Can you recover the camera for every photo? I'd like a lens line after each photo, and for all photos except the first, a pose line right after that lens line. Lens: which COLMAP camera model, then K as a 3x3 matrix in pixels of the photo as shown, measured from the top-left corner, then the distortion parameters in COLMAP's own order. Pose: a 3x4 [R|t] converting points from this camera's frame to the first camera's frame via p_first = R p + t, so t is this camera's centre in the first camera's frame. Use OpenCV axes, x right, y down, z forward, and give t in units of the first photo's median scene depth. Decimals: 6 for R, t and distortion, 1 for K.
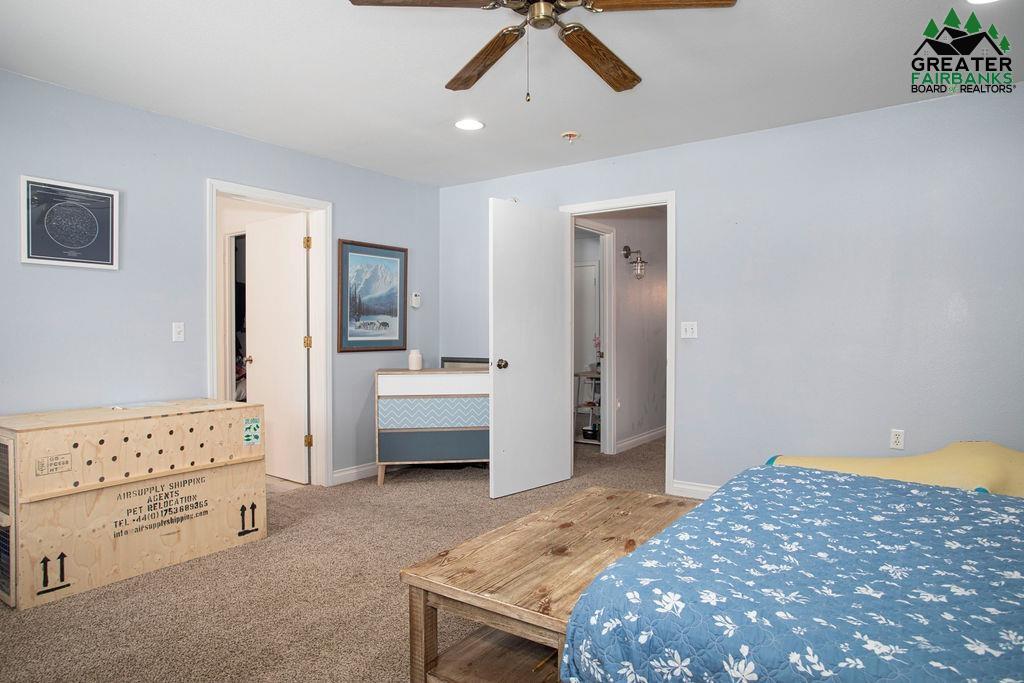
lens RADIAL K [[622.0, 0, 512.0], [0, 622.0, 341.5], [0, 0, 1]] dist [-0.031806, 0.002126]
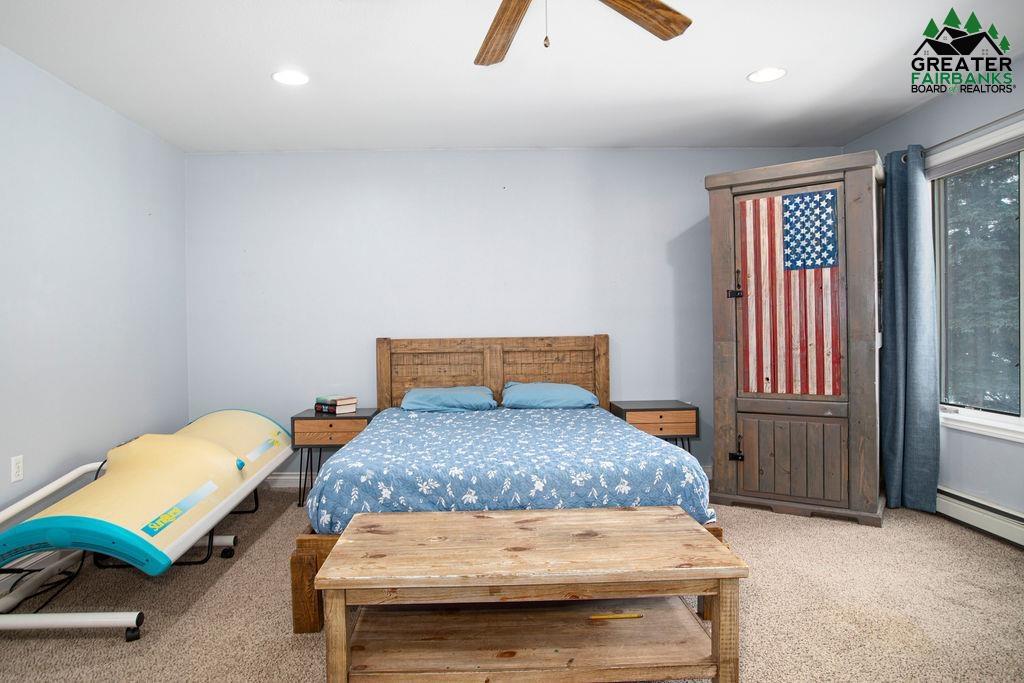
lens RADIAL K [[605.1, 0, 501.5], [0, 605.1, 335.0], [0, 0, 1]] dist [-0.040222, 0.002021]
pose [[-0.604785, -0.002361, 0.796386, -0.496246], [0.021949, 0.999566, 0.019632, -0.016977], [-0.796087, 0.029354, -0.604470, 1.326850]]
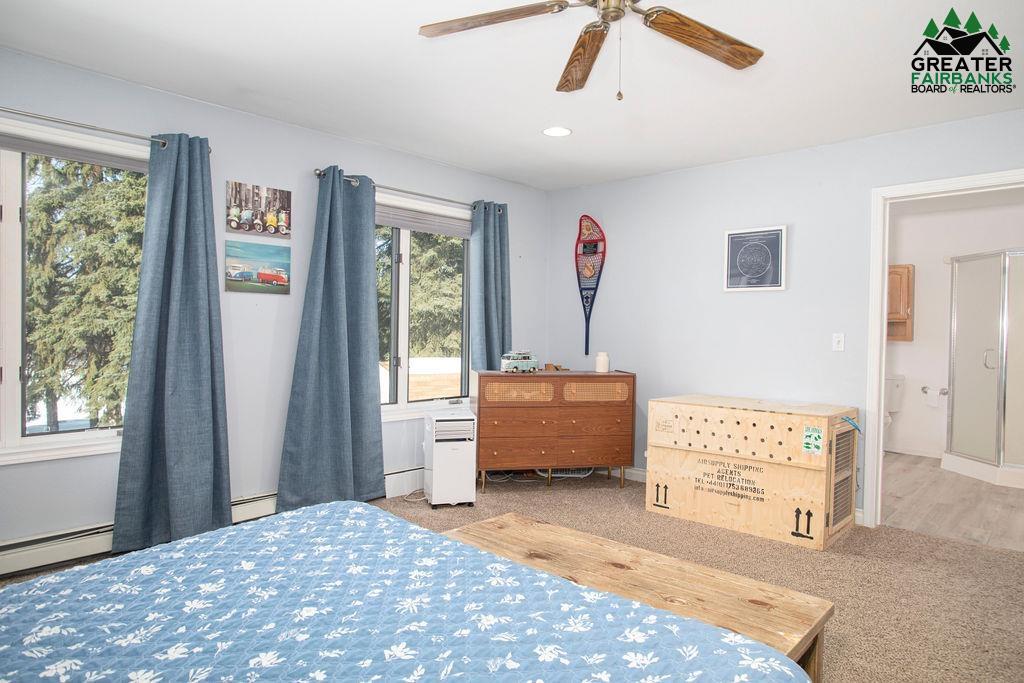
lens RADIAL K [[622.0, 0, 512.0], [0, 622.0, 341.5], [0, 0, 1]] dist [-0.031806, 0.002126]
pose [[-0.149273, 0.013522, -0.988704, 0.850242], [-0.025302, 0.999527, 0.017490, -0.028541], [0.988472, 0.027627, -0.148860, 0.848871]]
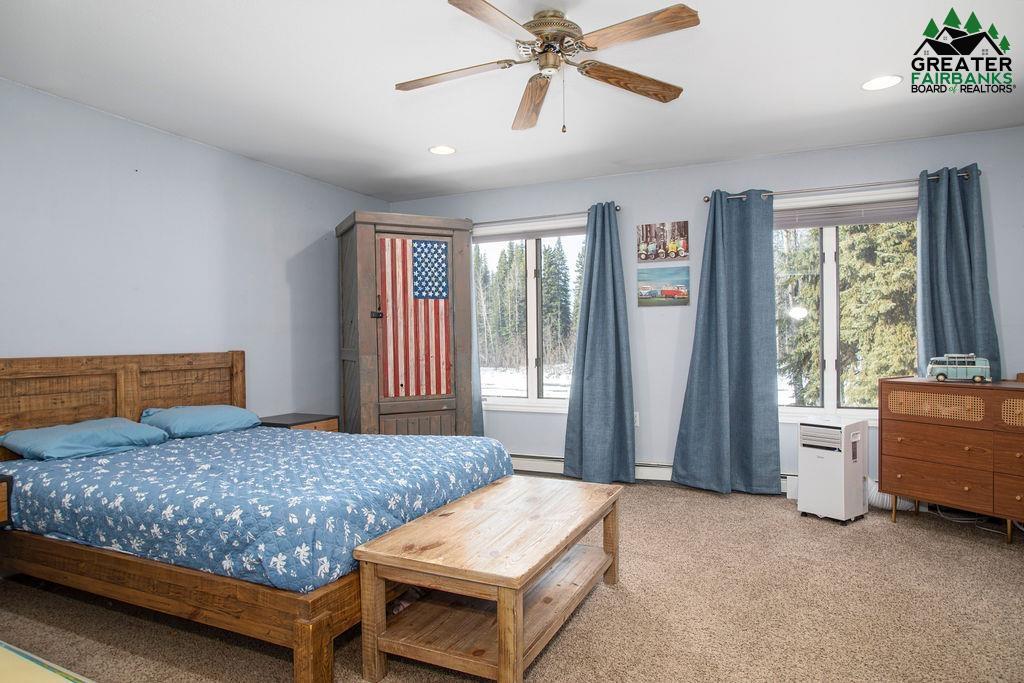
lens RADIAL K [[605.1, 0, 501.5], [0, 605.1, 335.0], [0, 0, 1]] dist [-0.040222, 0.002021]
pose [[-0.986544, 0.005257, -0.163412, 0.274452], [0.004965, 0.999985, 0.002199, -0.020223], [0.163421, 0.001358, -0.986555, 1.769926]]
